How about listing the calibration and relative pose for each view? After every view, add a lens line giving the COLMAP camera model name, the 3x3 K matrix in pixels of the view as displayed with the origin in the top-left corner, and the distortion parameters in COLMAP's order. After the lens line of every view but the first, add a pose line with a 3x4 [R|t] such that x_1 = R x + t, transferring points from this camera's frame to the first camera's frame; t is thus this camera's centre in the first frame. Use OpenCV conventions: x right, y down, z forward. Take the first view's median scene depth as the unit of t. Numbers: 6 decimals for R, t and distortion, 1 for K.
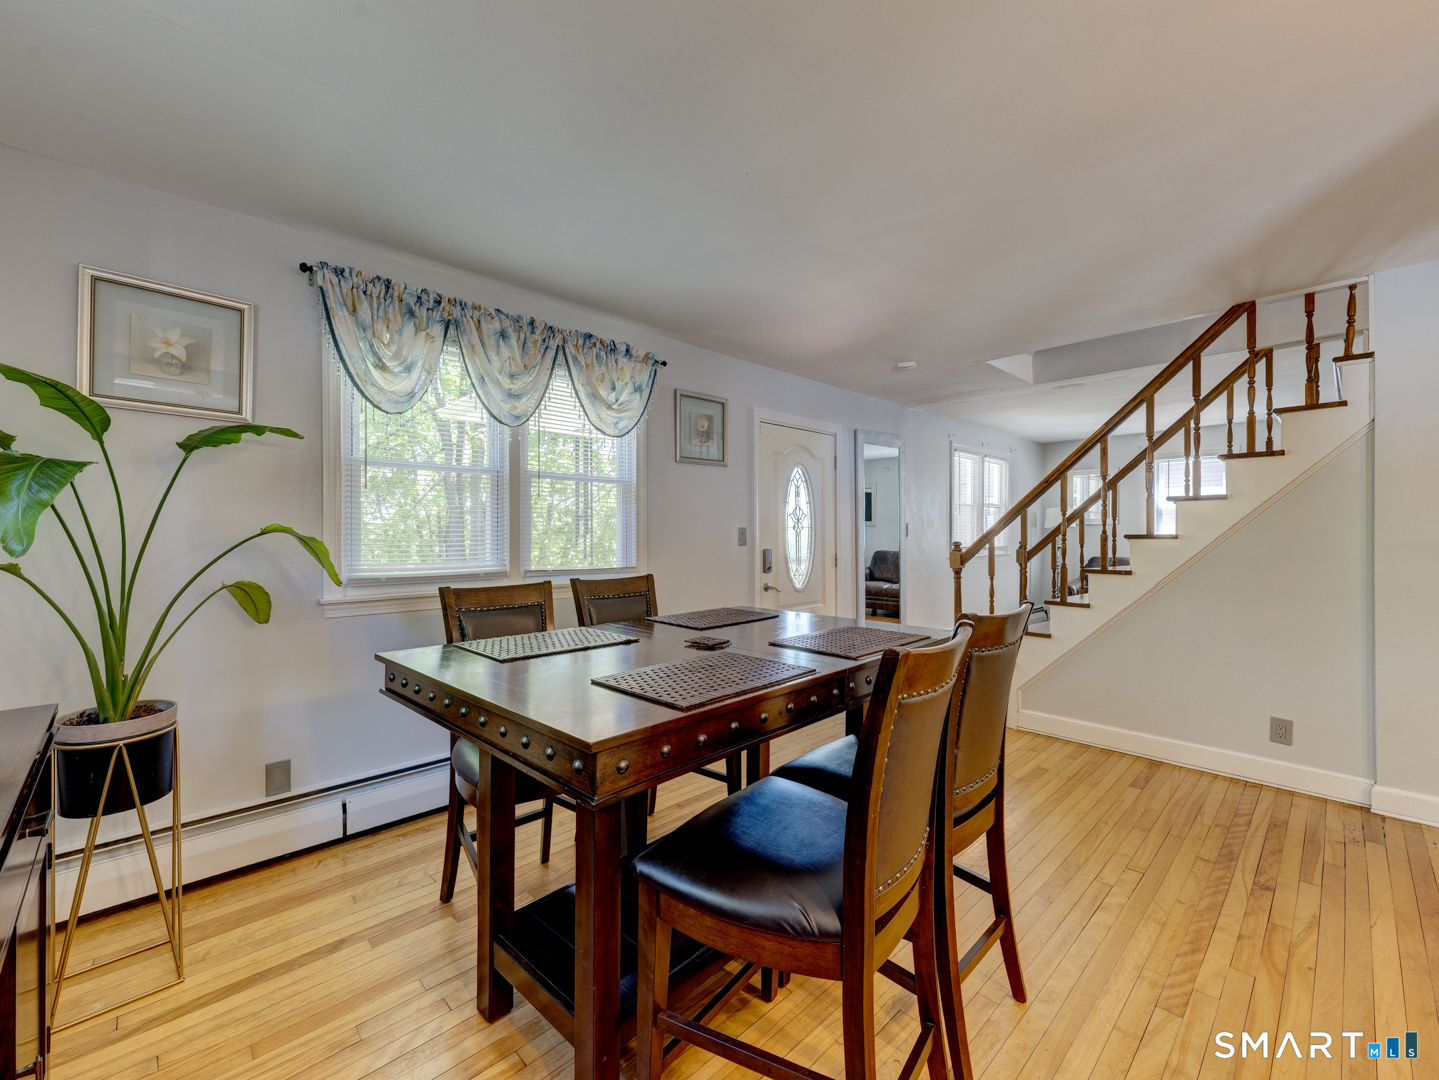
lens RADIAL K [[584.1, 0, 701.5], [0, 584.1, 542.8], [0, 0, 1]] dist [0.002494, 0.000294]
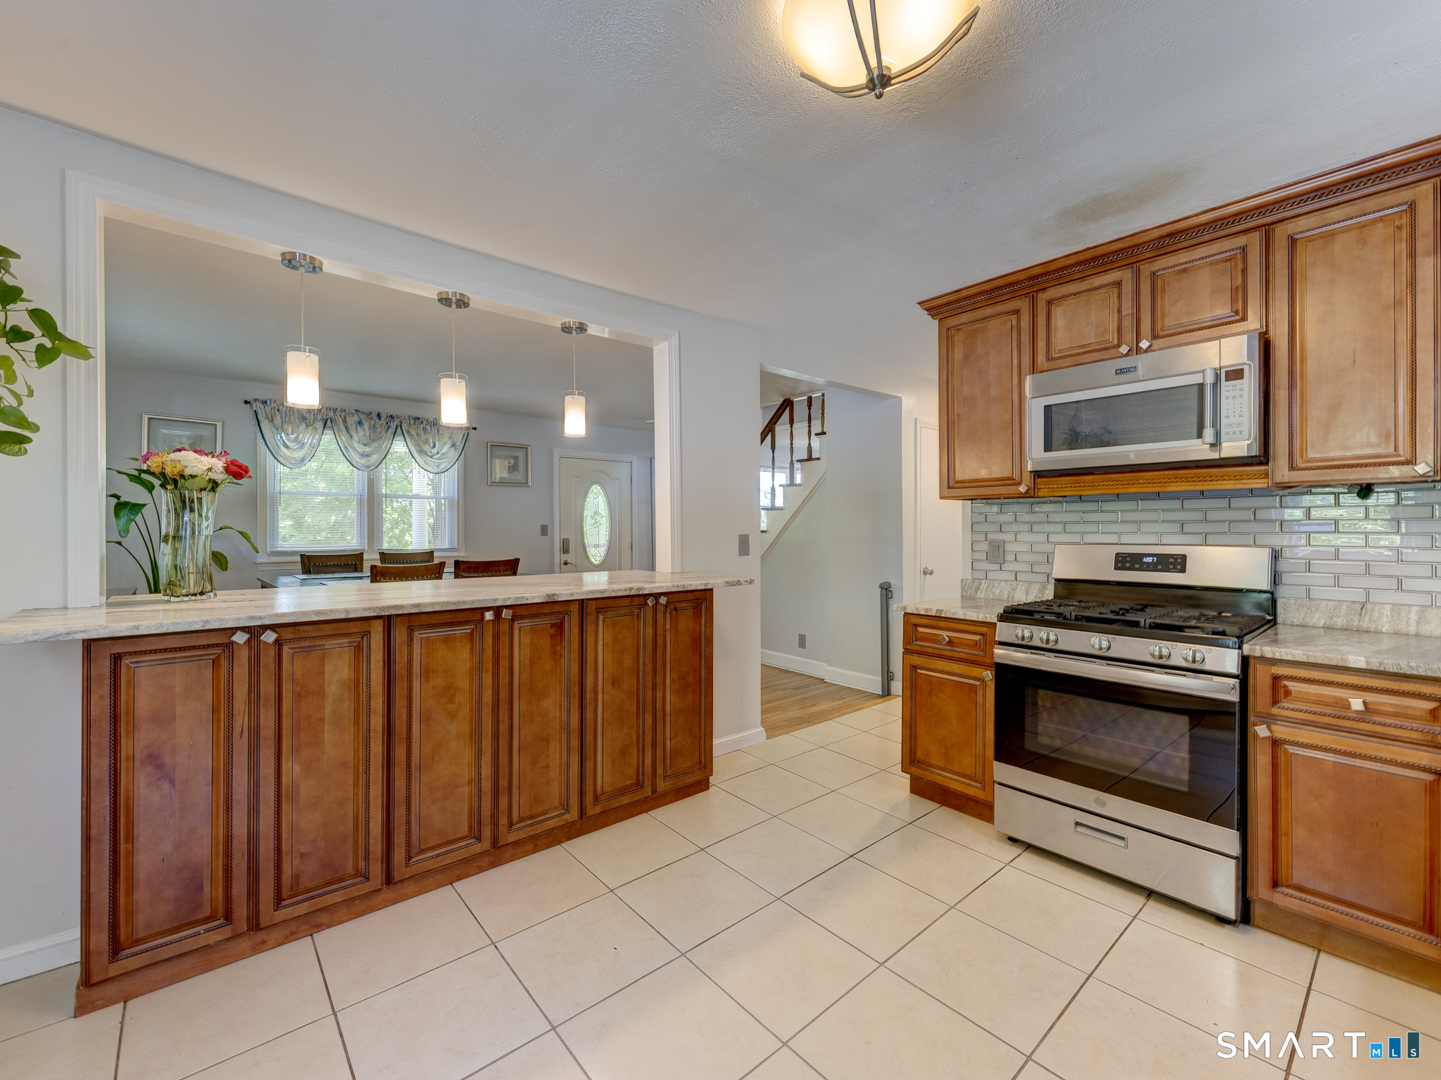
lens RADIAL K [[588.1, 0, 724.3], [0, 588.1, 534.1], [0, 0, 1]] dist [-0.000402, -0.000183]
pose [[0.999562, 0.005154, -0.029134, 0.880006], [-0.005109, 0.999986, 0.001626, -0.007828], [0.029142, -0.001477, 0.999574, -0.847156]]
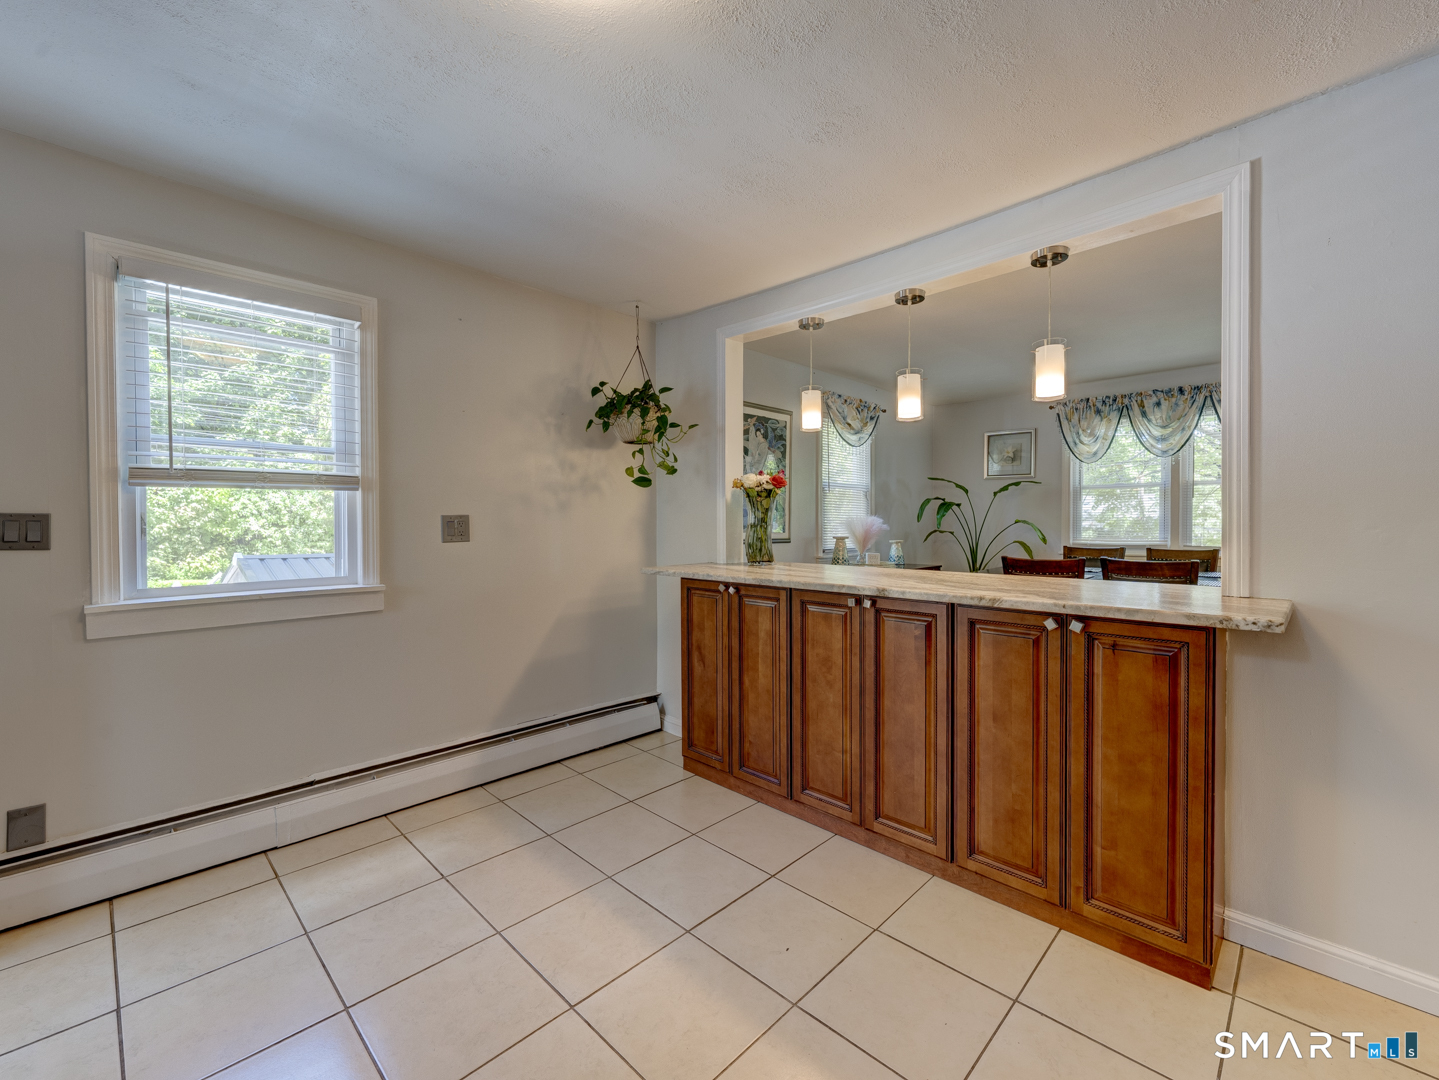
lens RADIAL K [[630.2, 0, 719.5], [0, 630.2, 540.0], [0, 0, 1]] dist [0.000653, -0.000018]
pose [[0.048529, 0.028484, -0.998416, 1.392802], [-0.009137, 0.999564, 0.028072, -0.006927], [0.998780, 0.007760, 0.048768, -0.329839]]
